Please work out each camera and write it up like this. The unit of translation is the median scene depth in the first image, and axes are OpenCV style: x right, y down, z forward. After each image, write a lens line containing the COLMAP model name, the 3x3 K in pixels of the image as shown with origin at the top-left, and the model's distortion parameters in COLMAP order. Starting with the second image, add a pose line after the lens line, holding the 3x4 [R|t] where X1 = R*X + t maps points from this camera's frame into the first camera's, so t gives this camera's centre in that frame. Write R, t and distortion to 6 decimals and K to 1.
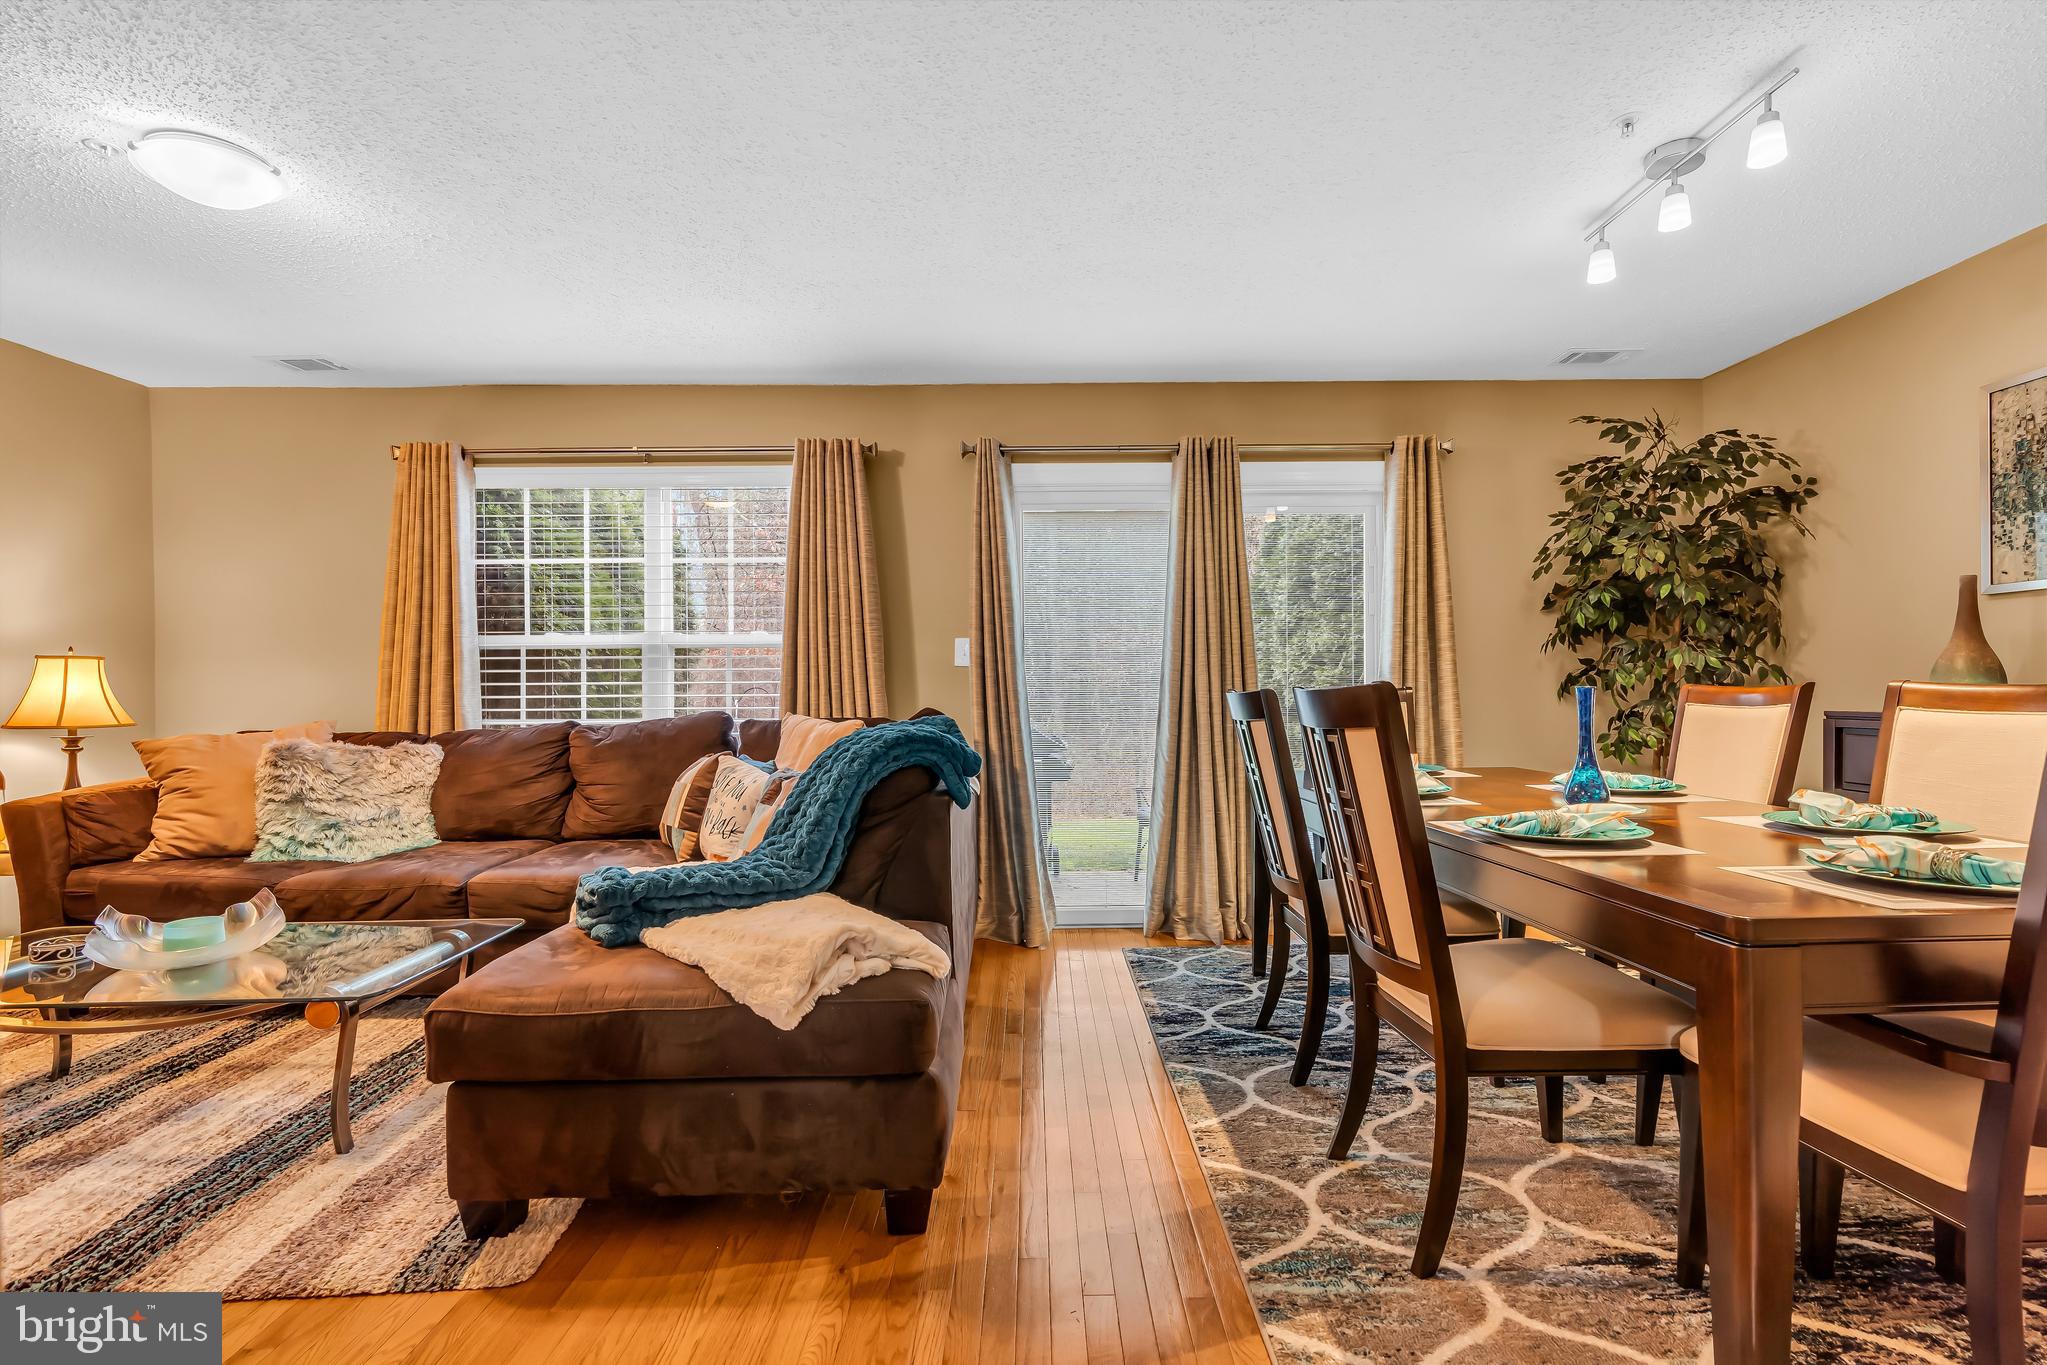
lens RADIAL K [[923.2, 0, 1035.5], [0, 923.2, 690.2], [0, 0, 1]] dist [-0.010531, 0.003377]
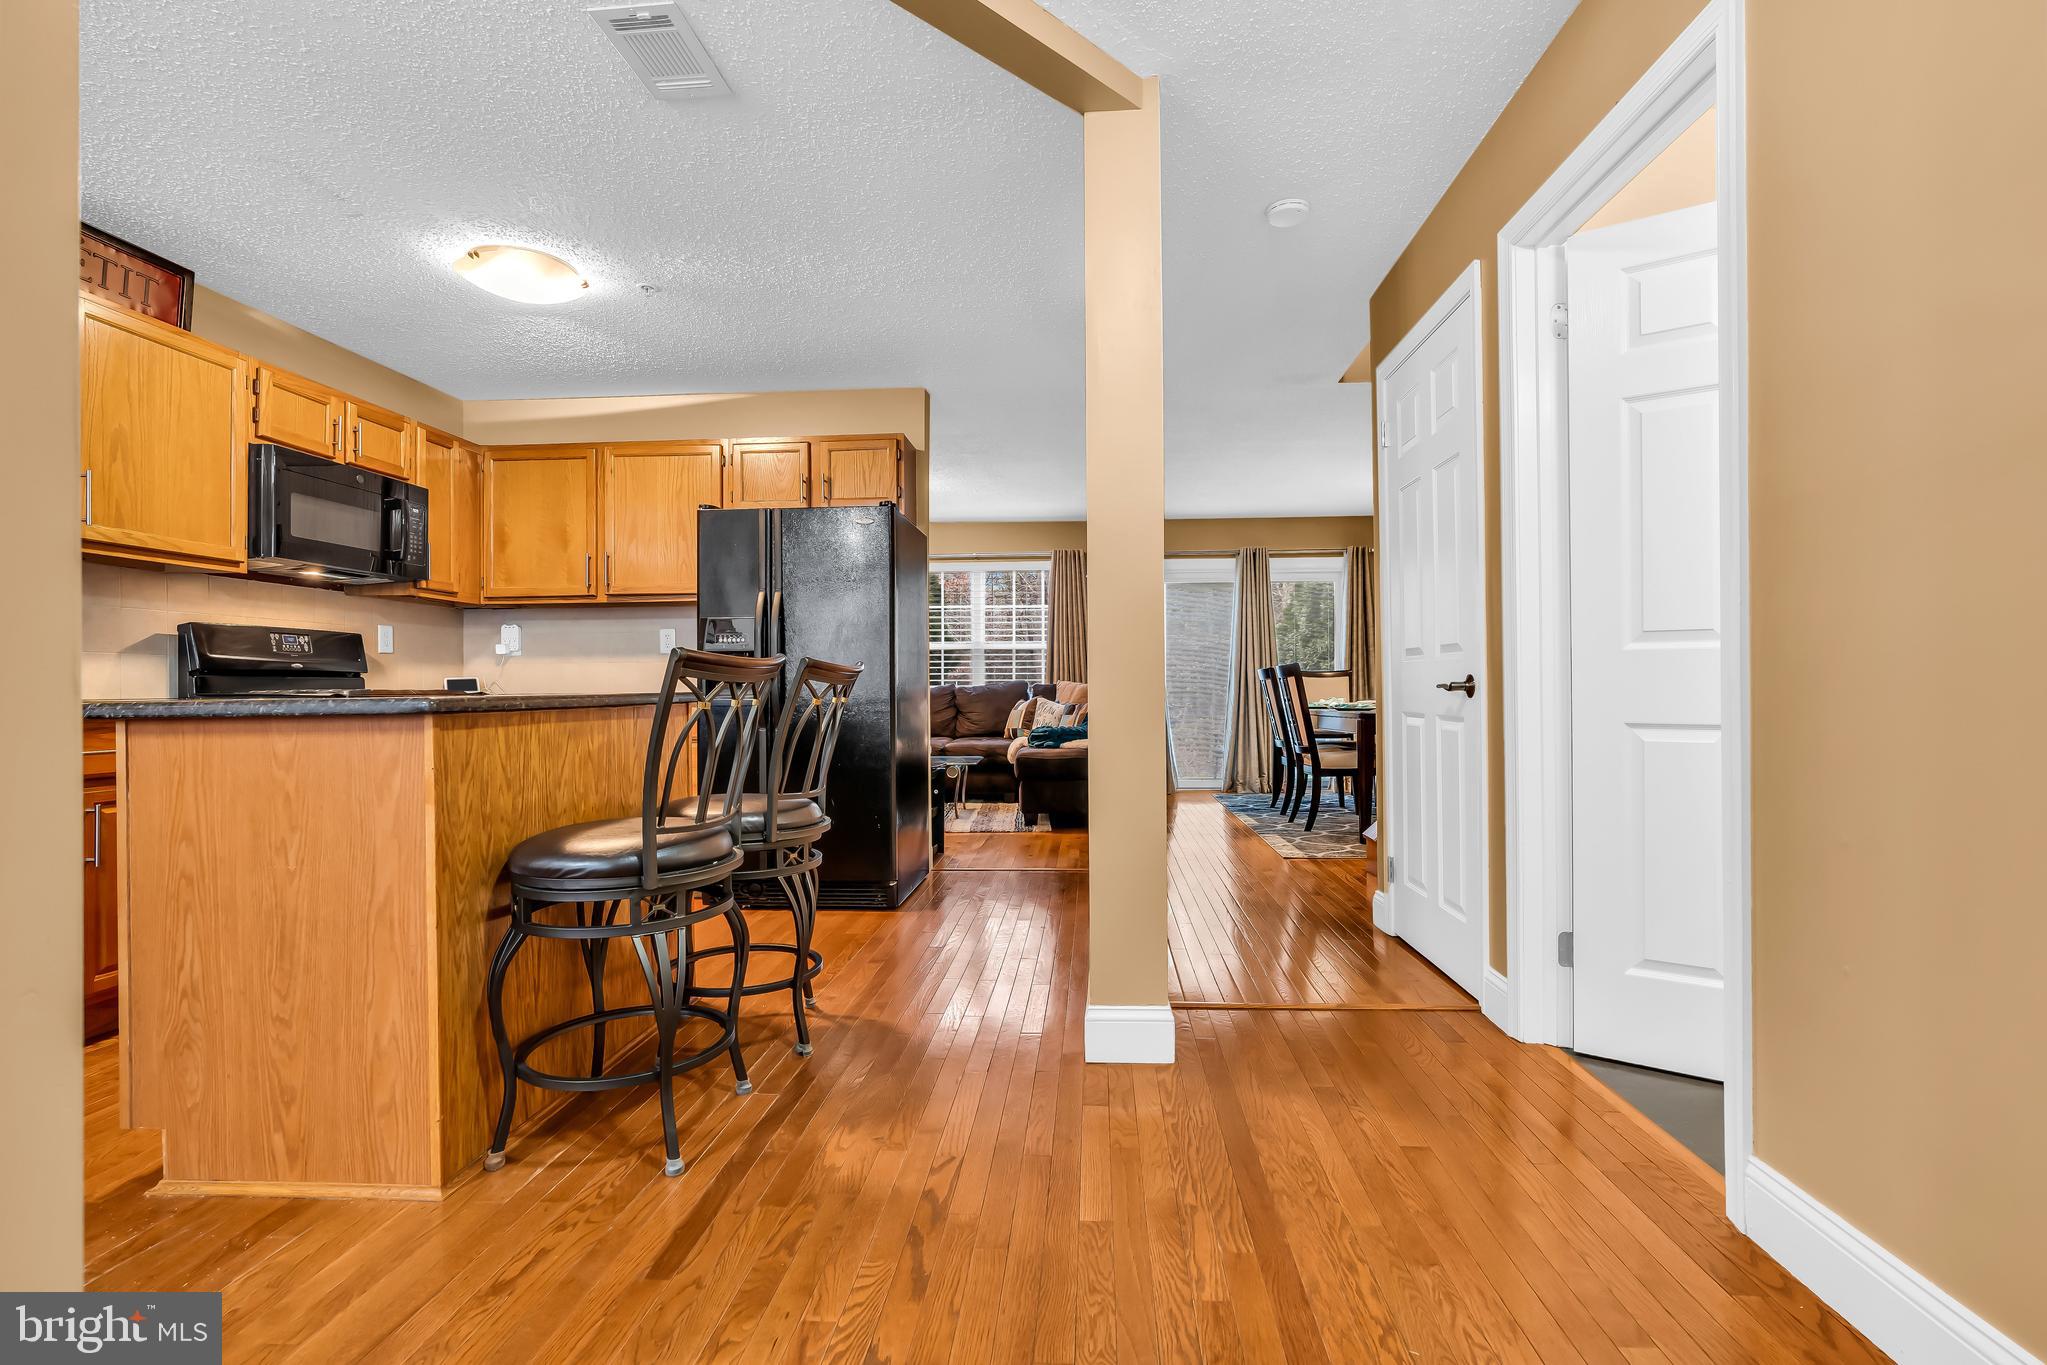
lens RADIAL K [[923.2, 0, 1041.3], [0, 923.2, 679.6], [0, 0, 1]] dist [-0.010531, 0.003377]
pose [[0.997849, 0.001015, -0.065544, -0.167757], [-0.001648, 0.999953, -0.009604, 0.044776], [0.065531, 0.009691, 0.997803, -1.214692]]
